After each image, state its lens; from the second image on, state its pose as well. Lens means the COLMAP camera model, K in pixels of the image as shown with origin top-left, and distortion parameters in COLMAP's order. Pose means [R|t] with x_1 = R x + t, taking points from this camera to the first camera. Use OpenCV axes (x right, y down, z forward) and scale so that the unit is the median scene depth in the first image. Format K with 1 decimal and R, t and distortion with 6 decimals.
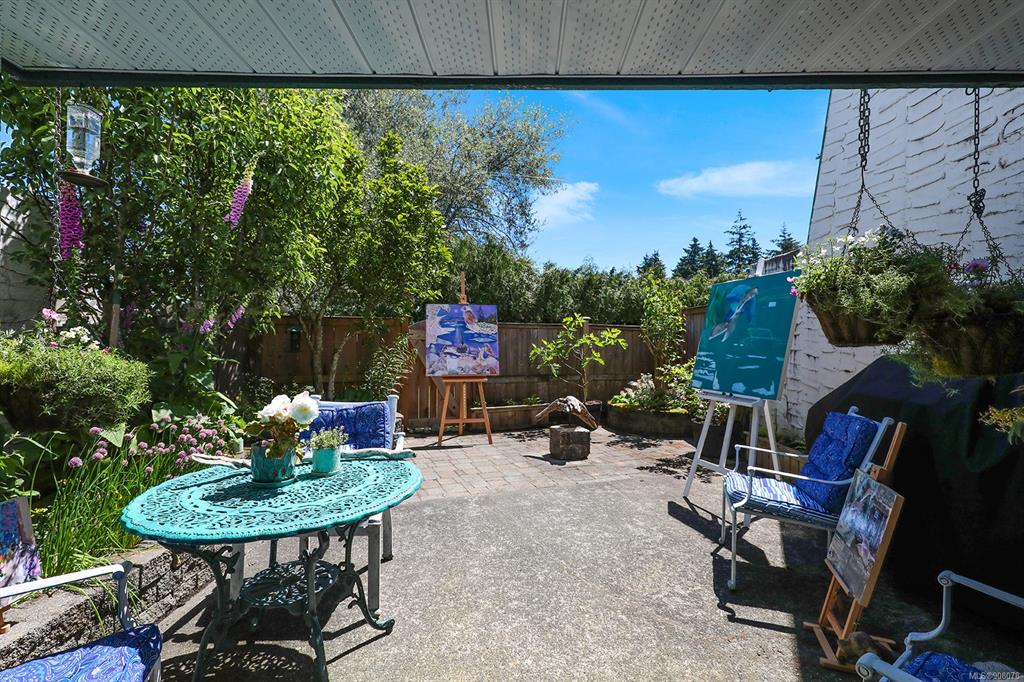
lens RADIAL K [[459.6, 0, 517.0], [0, 459.6, 338.4], [0, 0, 1]] dist [0.001347, 0.000017]
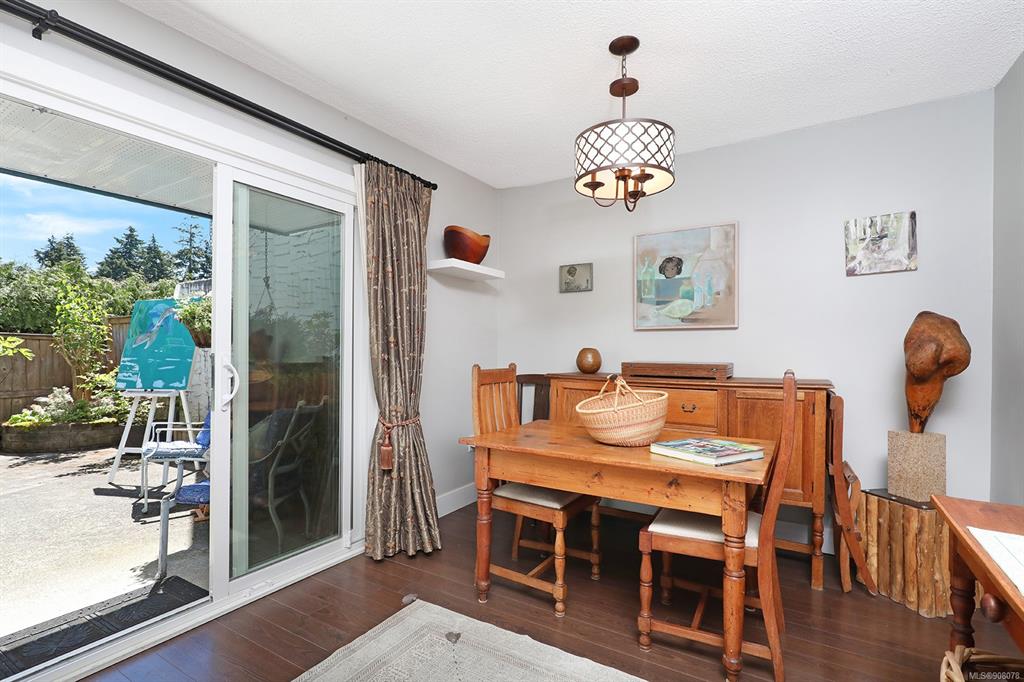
lens RADIAL K [[489.3, 0, 508.3], [0, 489.3, 351.6], [0, 0, 1]] dist [0.000764, 0.000480]
pose [[0.521525, -0.011169, 0.853163, -0.101207], [0.008868, 0.999931, 0.007670, 0.008333], [-0.853190, 0.003566, 0.521588, -0.317085]]
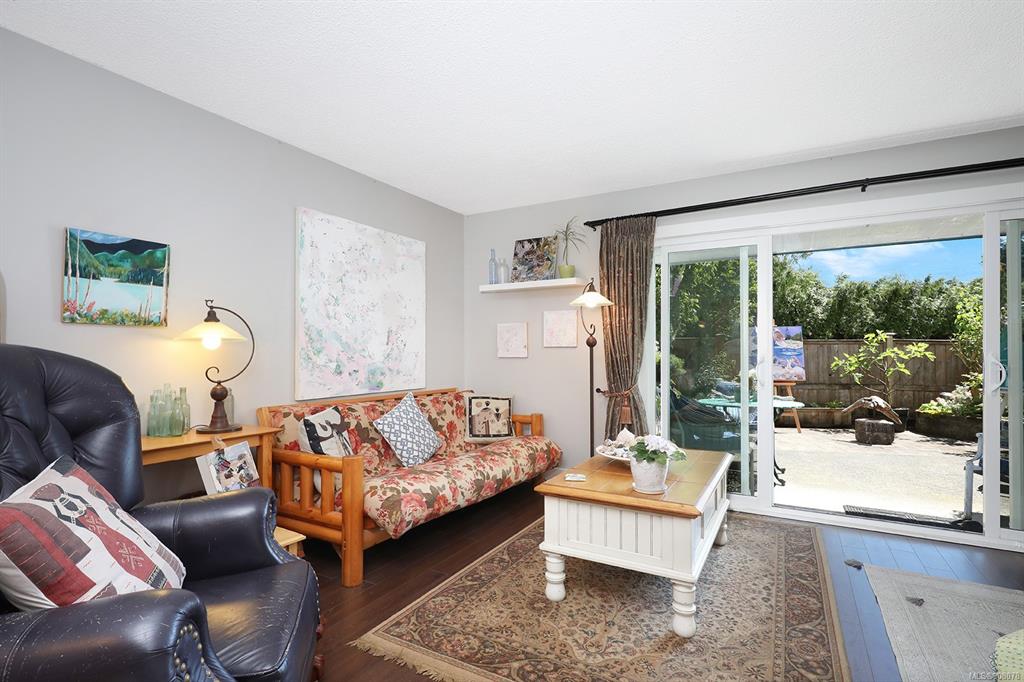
lens RADIAL K [[492.8, 0, 513.4], [0, 492.8, 345.5], [0, 0, 1]] dist [0.000690, 0.001071]
pose [[0.872564, -0.014870, -0.488274, -0.076958], [0.002810, 0.999673, -0.025422, 0.014376], [0.488492, 0.020810, 0.872320, -0.601798]]
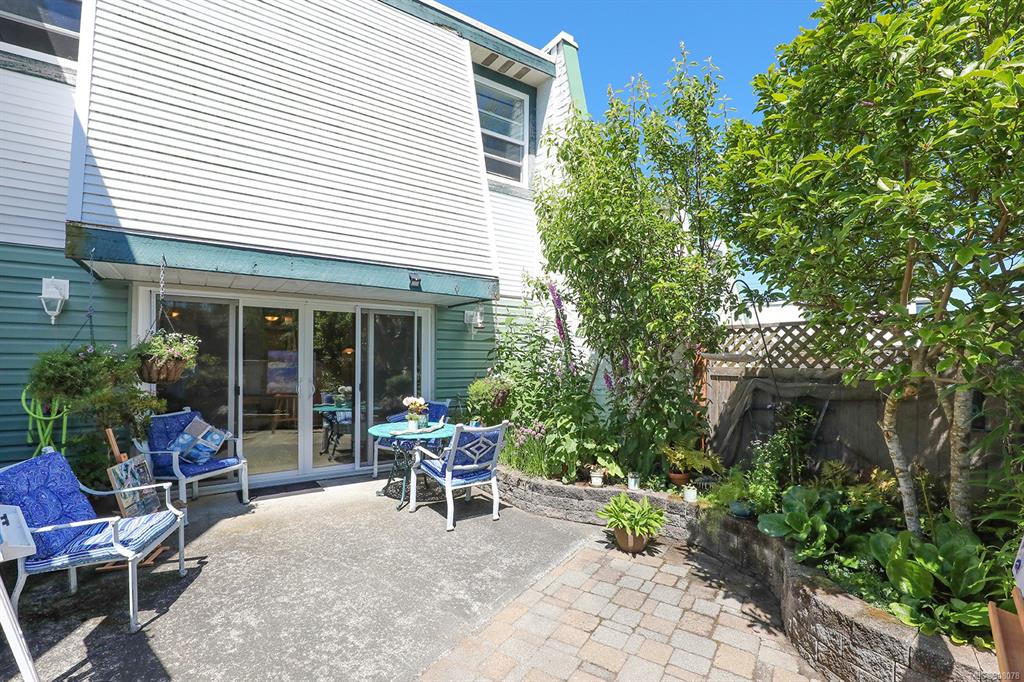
lens RADIAL K [[476.7, 0, 524.7], [0, 476.7, 363.0], [0, 0, 1]] dist [0.001428, 0.000243]
pose [[-0.812947, -0.011568, -0.582223, 0.180121], [-0.017717, 0.999831, 0.004874, -0.031623], [0.582068, 0.014278, -0.813015, 1.007213]]
